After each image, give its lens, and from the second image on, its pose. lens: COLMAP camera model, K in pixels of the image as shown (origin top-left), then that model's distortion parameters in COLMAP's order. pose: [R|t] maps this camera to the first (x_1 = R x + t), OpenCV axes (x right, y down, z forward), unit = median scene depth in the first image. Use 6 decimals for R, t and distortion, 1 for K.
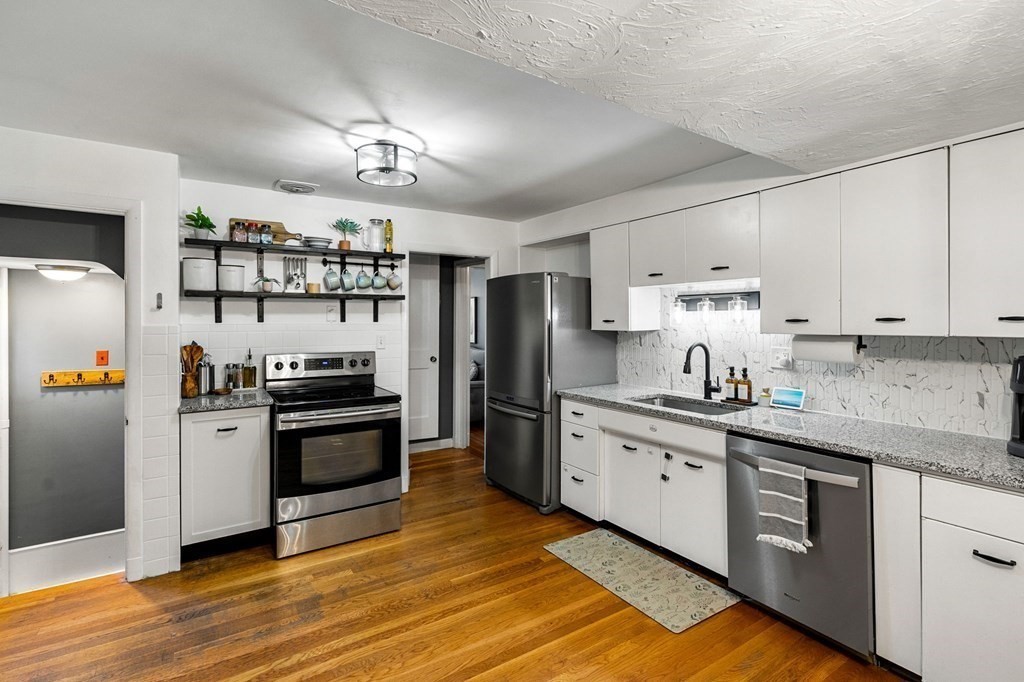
lens RADIAL K [[475.2, 0, 501.3], [0, 475.2, 322.8], [0, 0, 1]] dist [-0.003880, 0.000386]
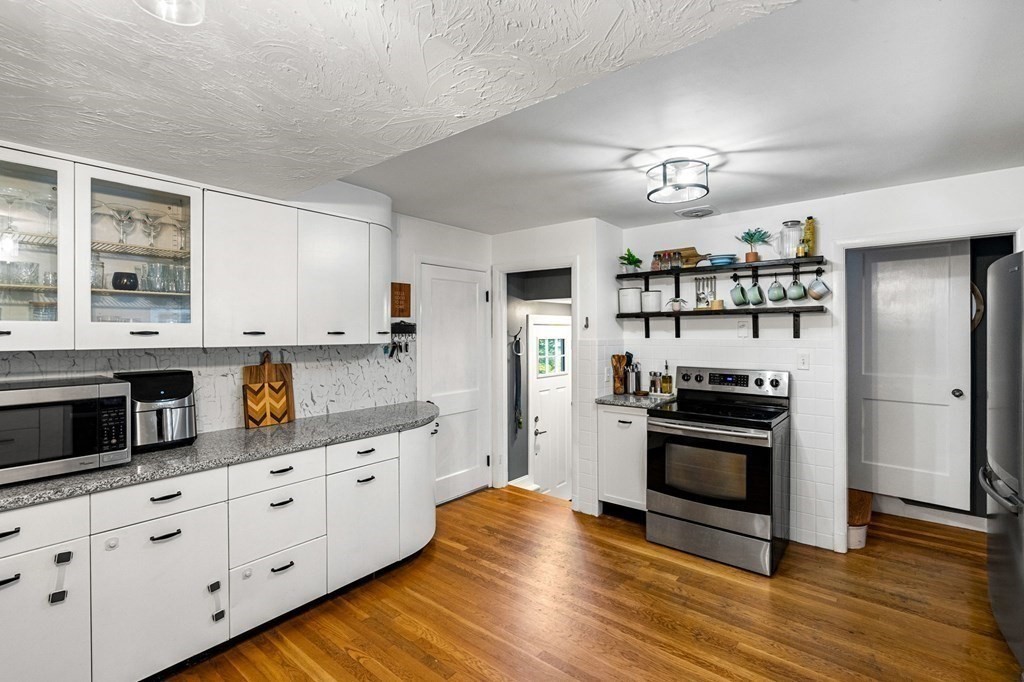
lens RADIAL K [[475.2, 0, 518.7], [0, 475.2, 332.5], [0, 0, 1]] dist [-0.003880, 0.000386]
pose [[0.309469, -0.004679, -0.950898, 0.481498], [-0.007448, 0.999945, -0.007344, -0.002535], [0.950880, 0.009355, 0.309417, 0.295467]]
